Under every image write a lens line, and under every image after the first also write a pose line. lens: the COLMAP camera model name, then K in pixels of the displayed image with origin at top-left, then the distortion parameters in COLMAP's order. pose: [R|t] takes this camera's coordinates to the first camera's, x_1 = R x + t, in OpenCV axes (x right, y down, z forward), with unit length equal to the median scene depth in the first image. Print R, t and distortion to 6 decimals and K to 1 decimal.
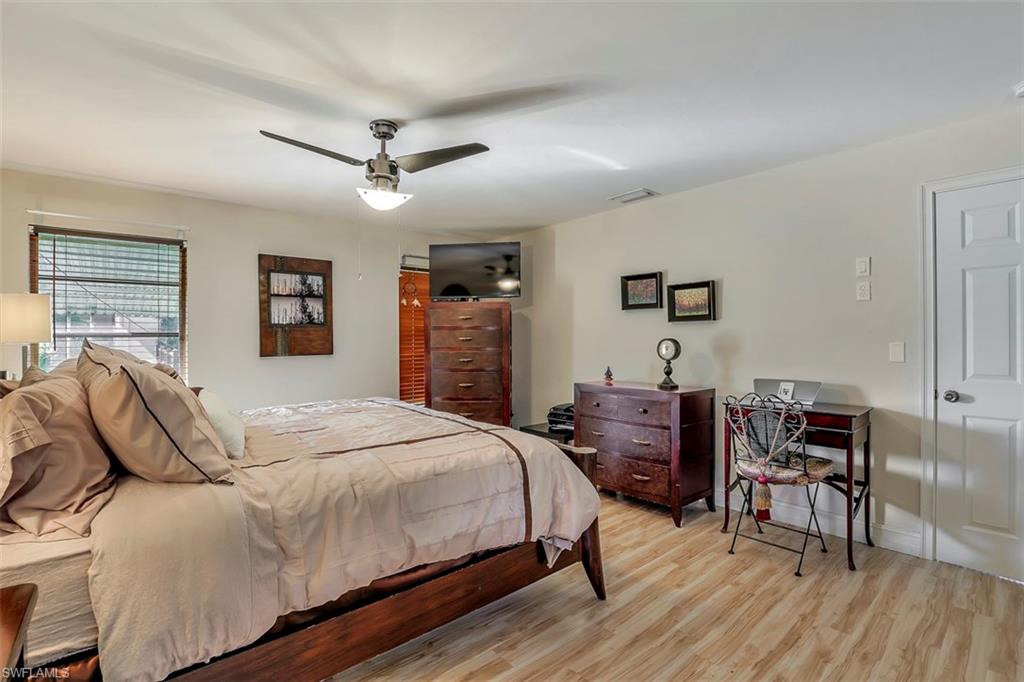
lens RADIAL K [[468.9, 0, 517.7], [0, 468.9, 340.9], [0, 0, 1]] dist [-0.028375, -0.000034]
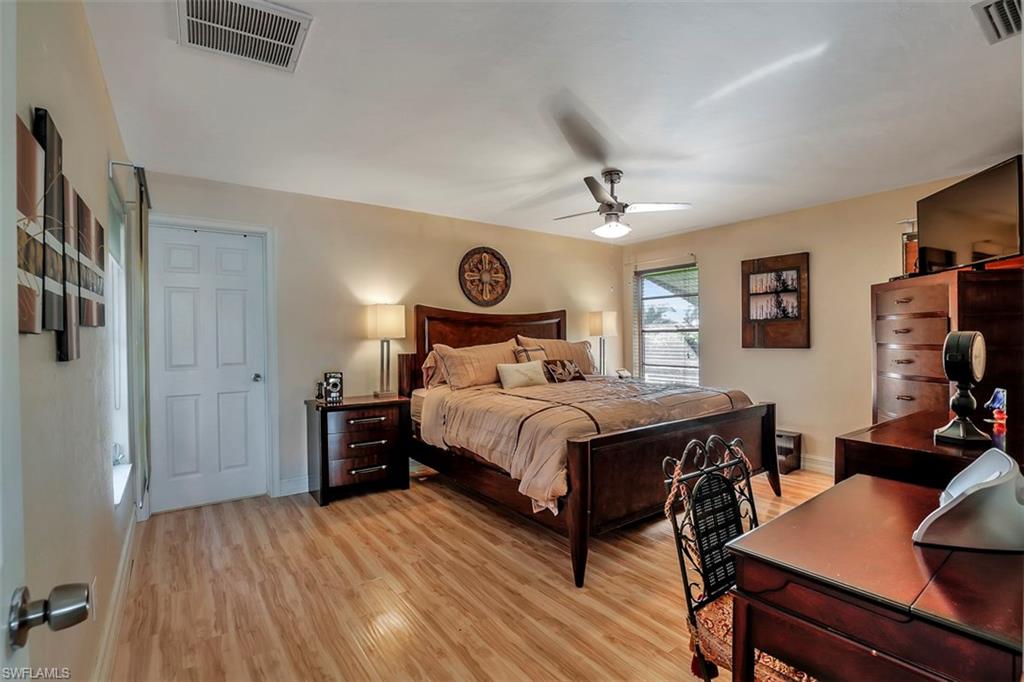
lens RADIAL K [[468.9, 0, 516.7], [0, 468.9, 339.9], [0, 0, 1]] dist [-0.028375, -0.000034]
pose [[-0.076783, 0.012317, -0.996972, 0.646892], [0.002384, 0.999923, 0.012170, -0.002206], [0.997045, -0.001442, -0.076806, 0.501226]]
